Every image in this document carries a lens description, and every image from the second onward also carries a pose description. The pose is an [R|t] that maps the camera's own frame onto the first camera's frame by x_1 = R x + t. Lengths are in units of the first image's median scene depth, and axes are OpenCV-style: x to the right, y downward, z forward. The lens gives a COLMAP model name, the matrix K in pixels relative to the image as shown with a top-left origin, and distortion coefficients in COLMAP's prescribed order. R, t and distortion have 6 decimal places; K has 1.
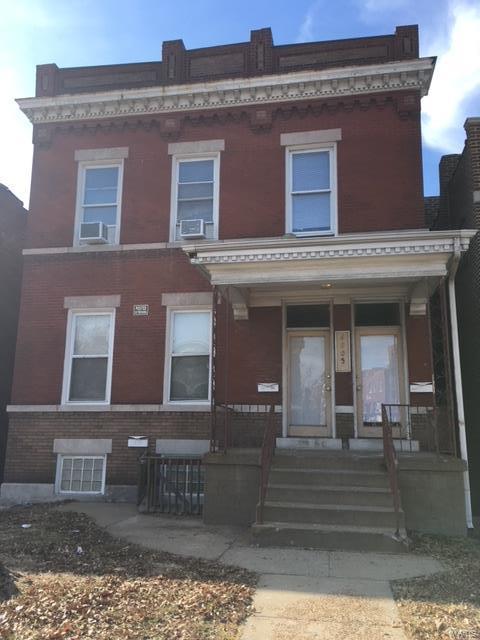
lens RADIAL K [[568.9, 0, 240.1], [0, 568.9, 311.3], [0, 0, 1]] dist [0.037208, -0.010986]
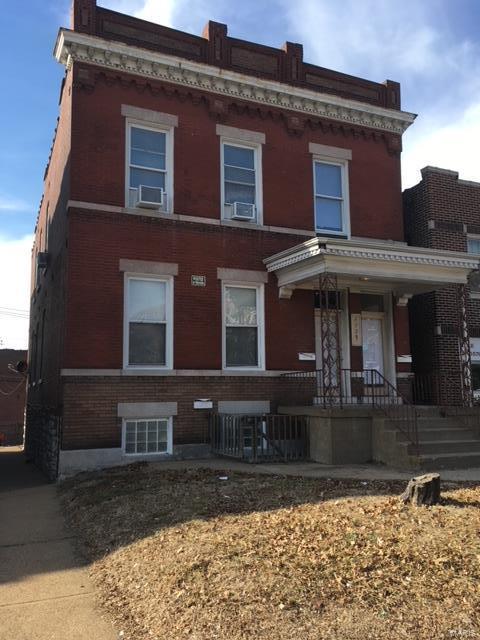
lens RADIAL K [[542.3, 0, 240.0], [0, 542.3, 320.0], [0, 0, 1]] dist [0.015336, 0.005556]
pose [[0.832637, 0.057237, 0.550854, -0.661637], [-0.097890, 0.994195, 0.044662, 0.017550], [-0.545100, -0.091111, 0.833406, 0.116096]]
